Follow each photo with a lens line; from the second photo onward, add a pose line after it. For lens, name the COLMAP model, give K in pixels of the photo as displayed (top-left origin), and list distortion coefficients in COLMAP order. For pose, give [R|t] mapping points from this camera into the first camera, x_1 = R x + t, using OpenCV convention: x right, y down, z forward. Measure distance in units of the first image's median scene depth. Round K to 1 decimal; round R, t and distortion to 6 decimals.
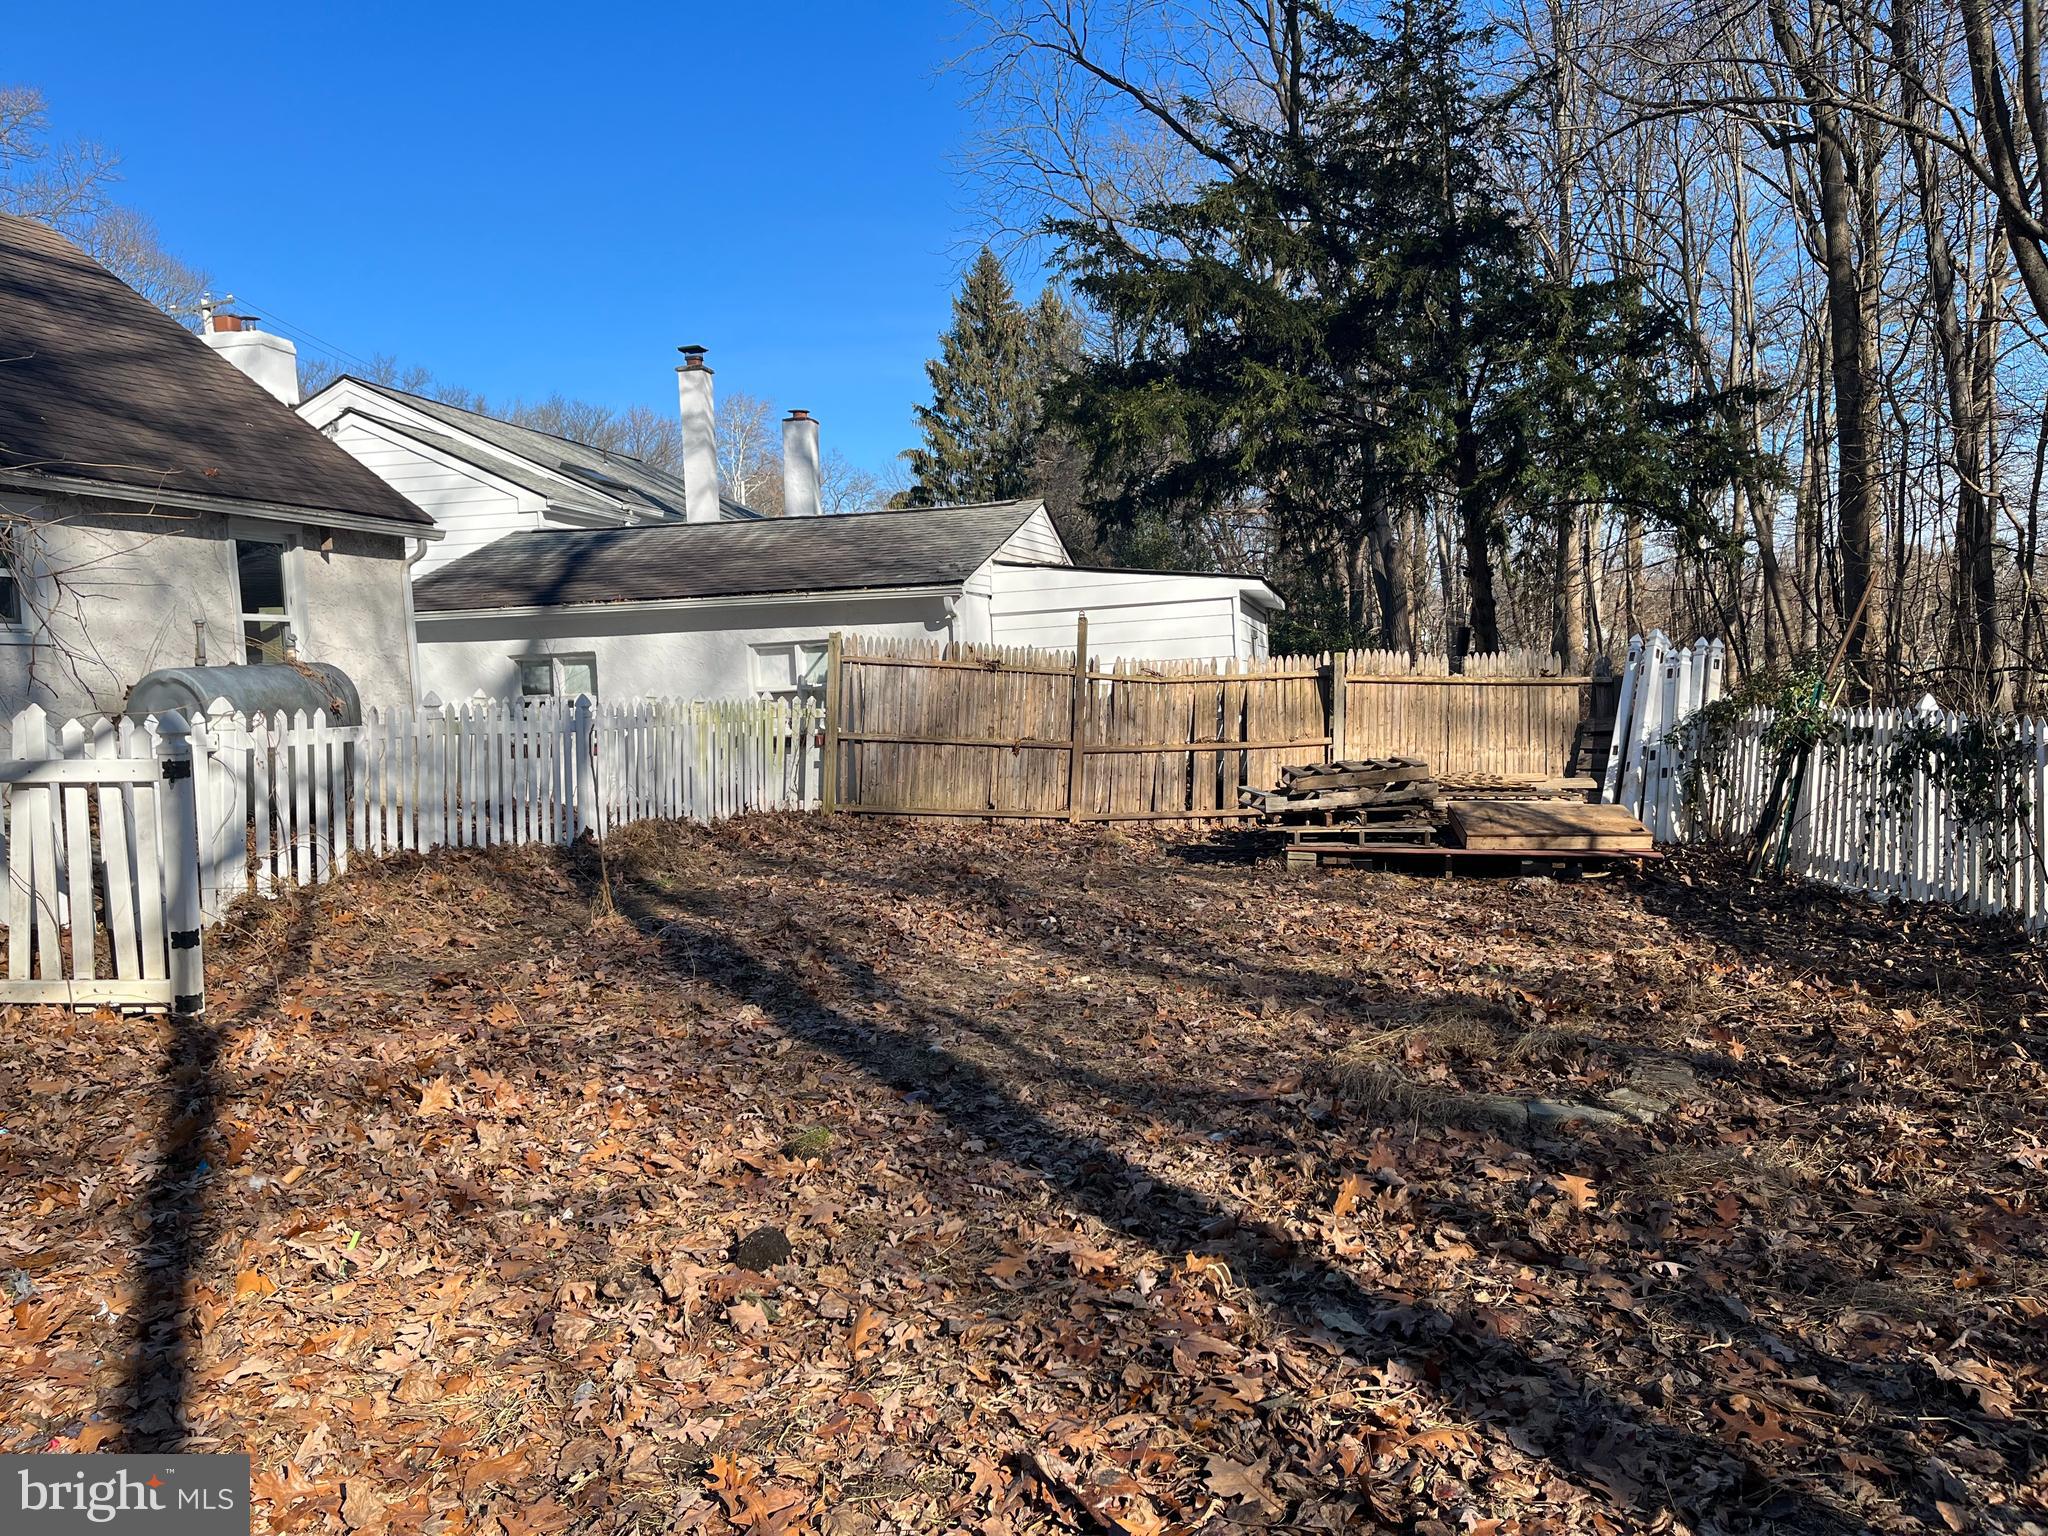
lens RADIAL K [[1574.5, 0, 1003.7], [0, 1574.5, 764.7], [0, 0, 1]] dist [0.039969, -0.003518]
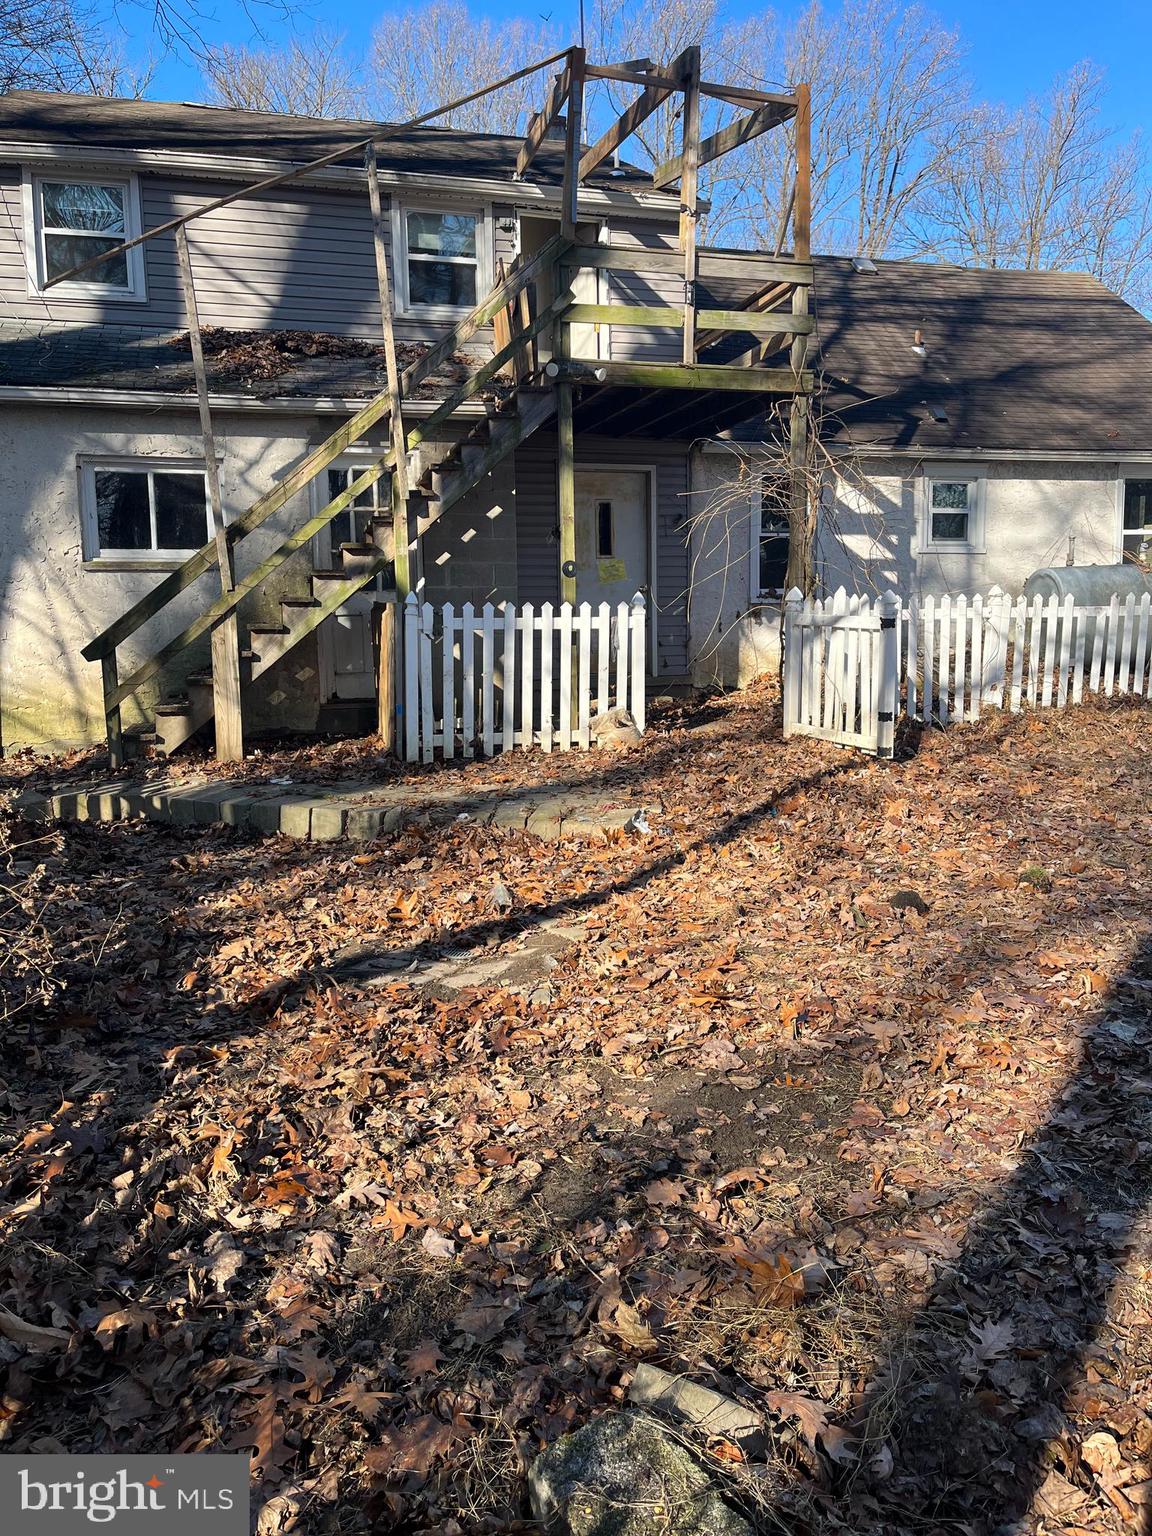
lens RADIAL K [[1171.7, 0, 576.0], [0, 1171.7, 768.0], [0, 0, 1]] dist [0.070977, -0.088876]
pose [[0.484546, 0.149626, -0.861874, 0.321461], [-0.057505, 0.988580, 0.139294, -0.000417], [0.872874, -0.017932, 0.487616, 0.017537]]
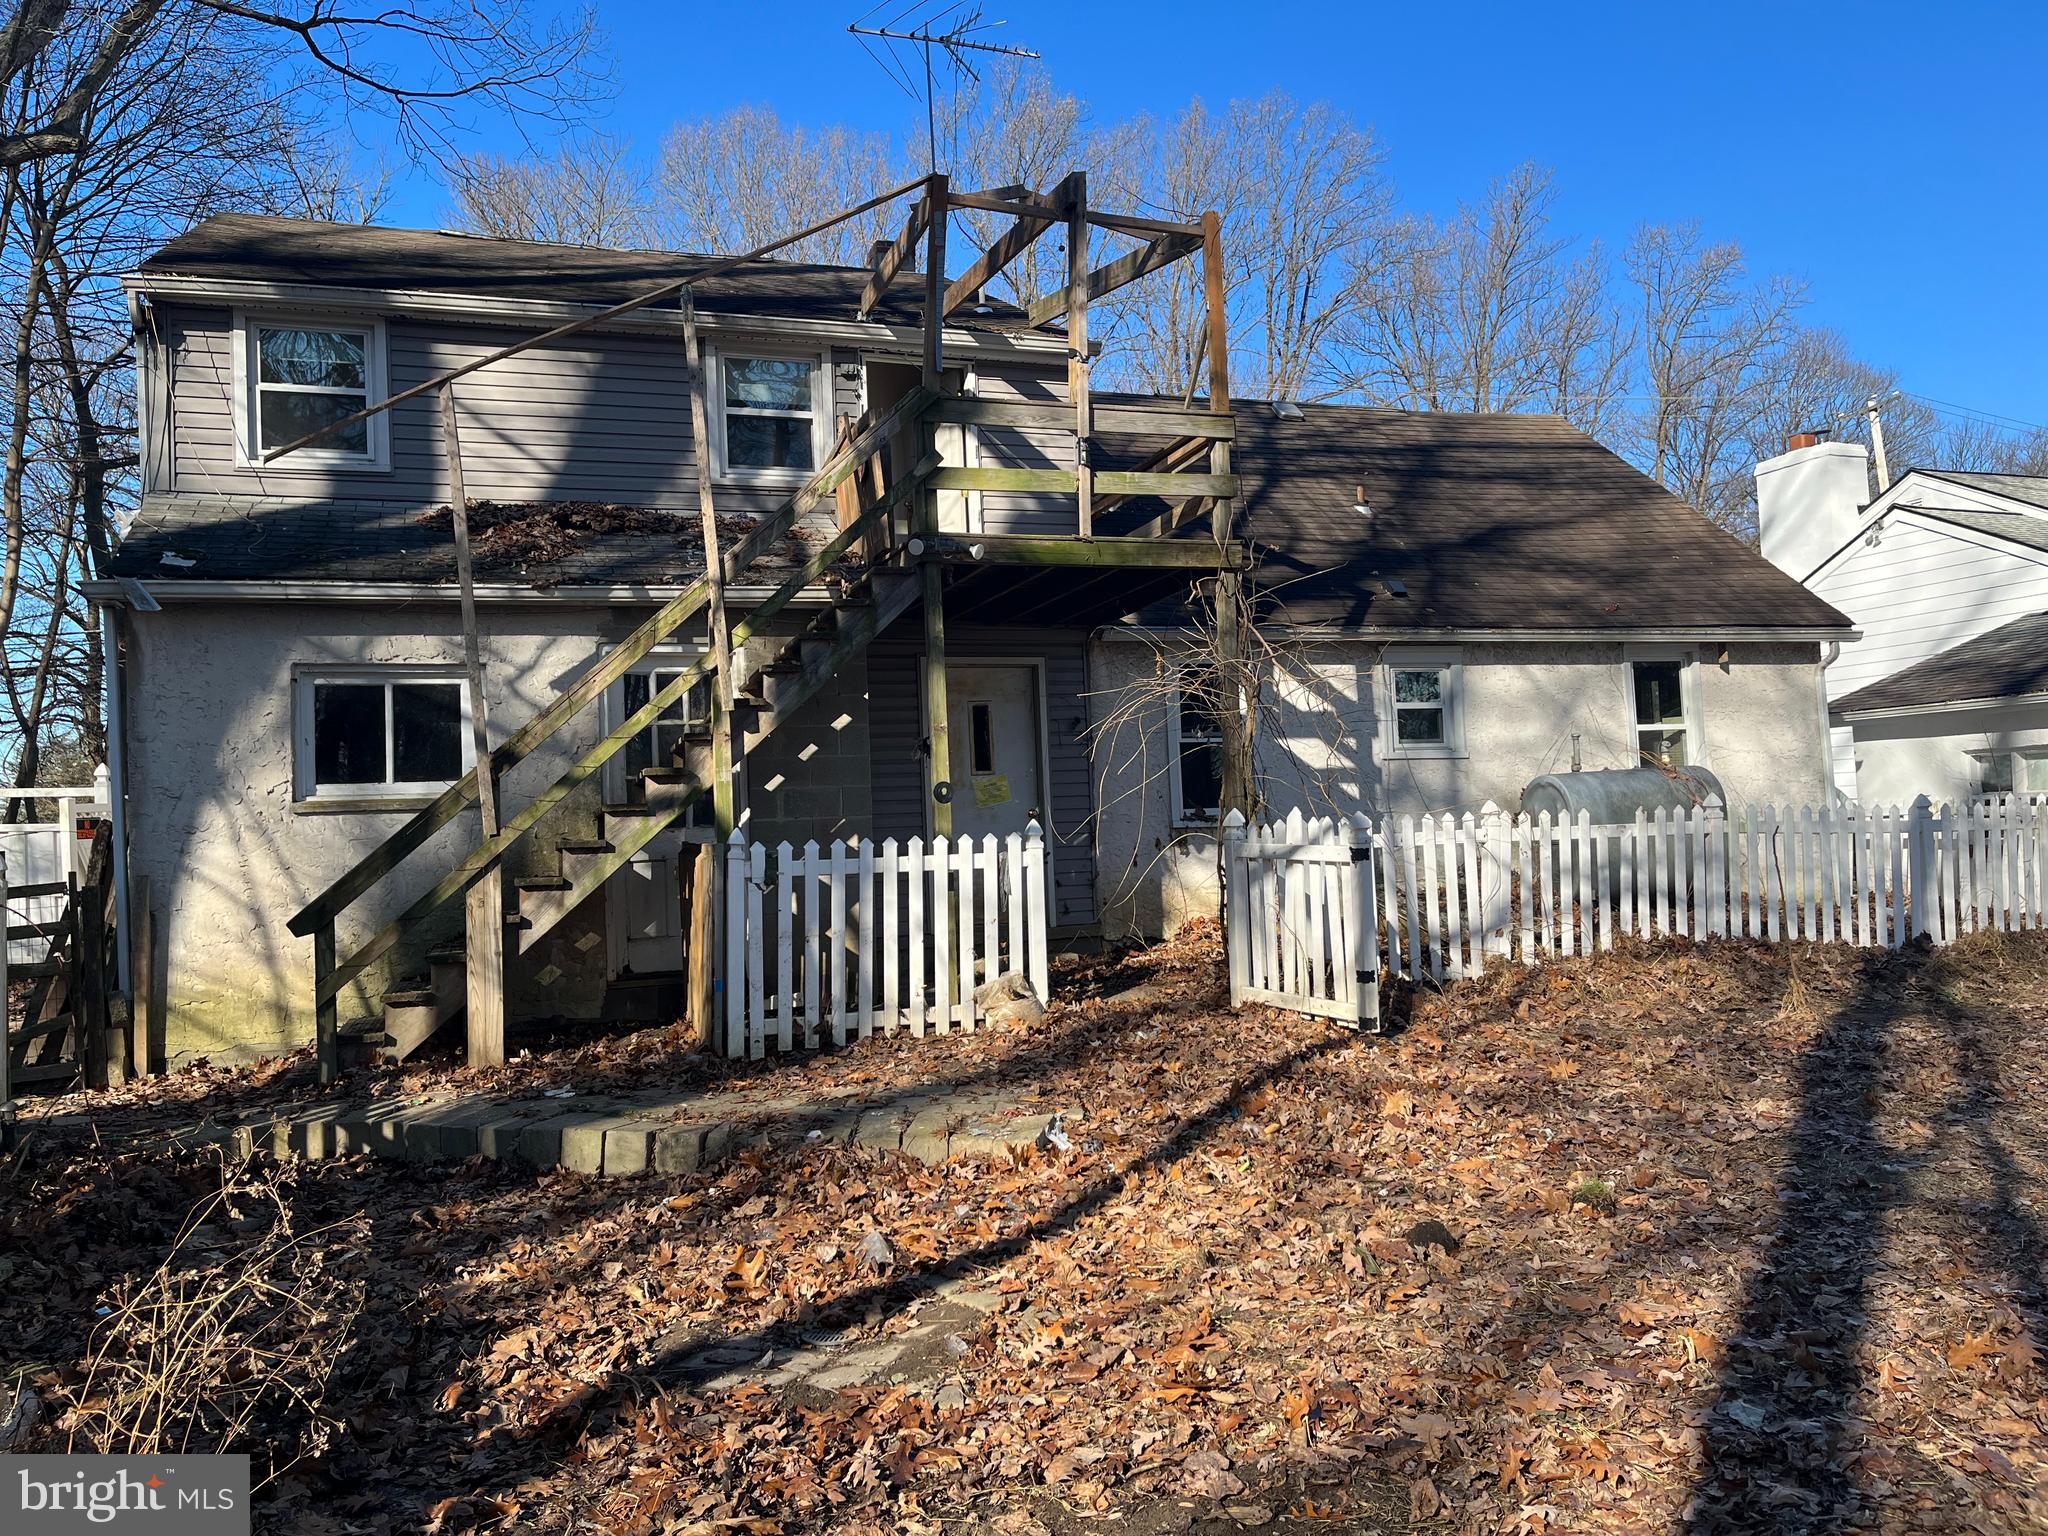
lens RADIAL K [[1574.5, 0, 1003.7], [0, 1574.5, 764.7], [0, 0, 1]] dist [0.039969, -0.003518]
pose [[0.528503, -0.015807, -0.848784, 0.321377], [-0.032117, 0.998739, -0.038597, -0.007943], [0.848324, 0.047659, 0.527329, -0.001941]]
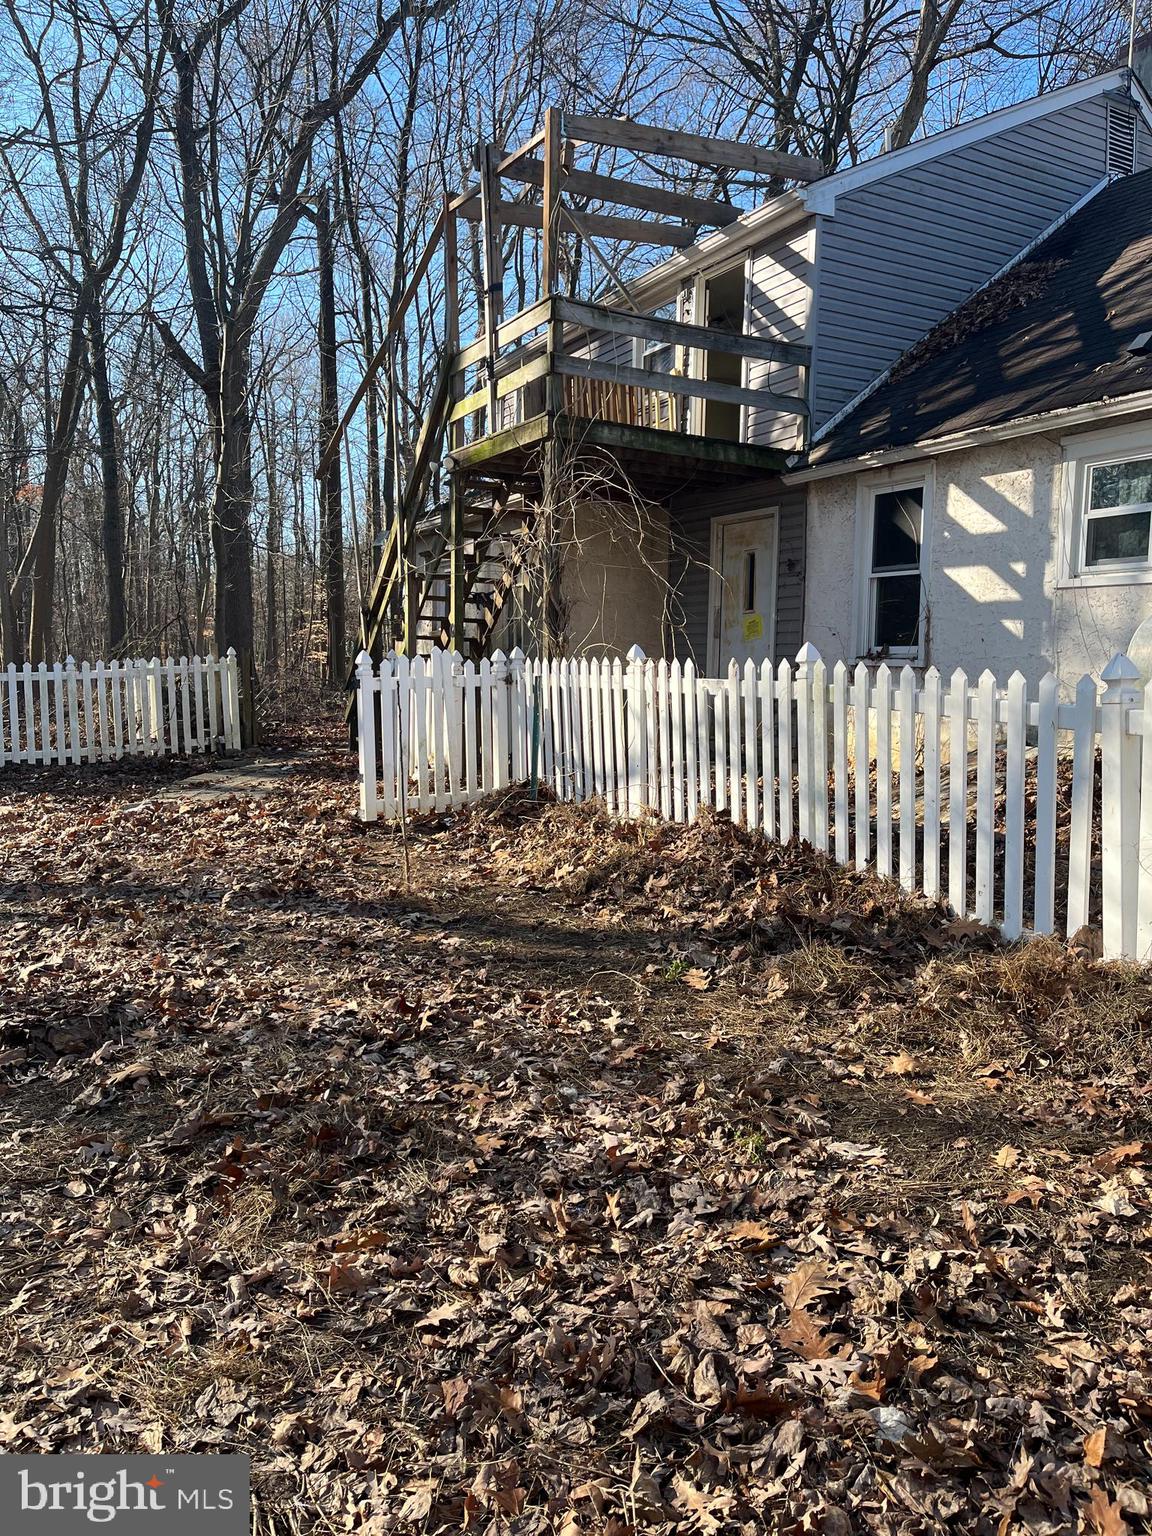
lens RADIAL K [[1180.8, 0, 578.5], [0, 1180.8, 769.7], [0, 0, 1]] dist [0.039969, -0.003518]
pose [[-0.685412, 0.094090, -0.722051, 0.150588], [-0.021514, 0.988567, 0.149242, -0.067181], [0.727838, 0.117826, -0.675551, 1.307587]]
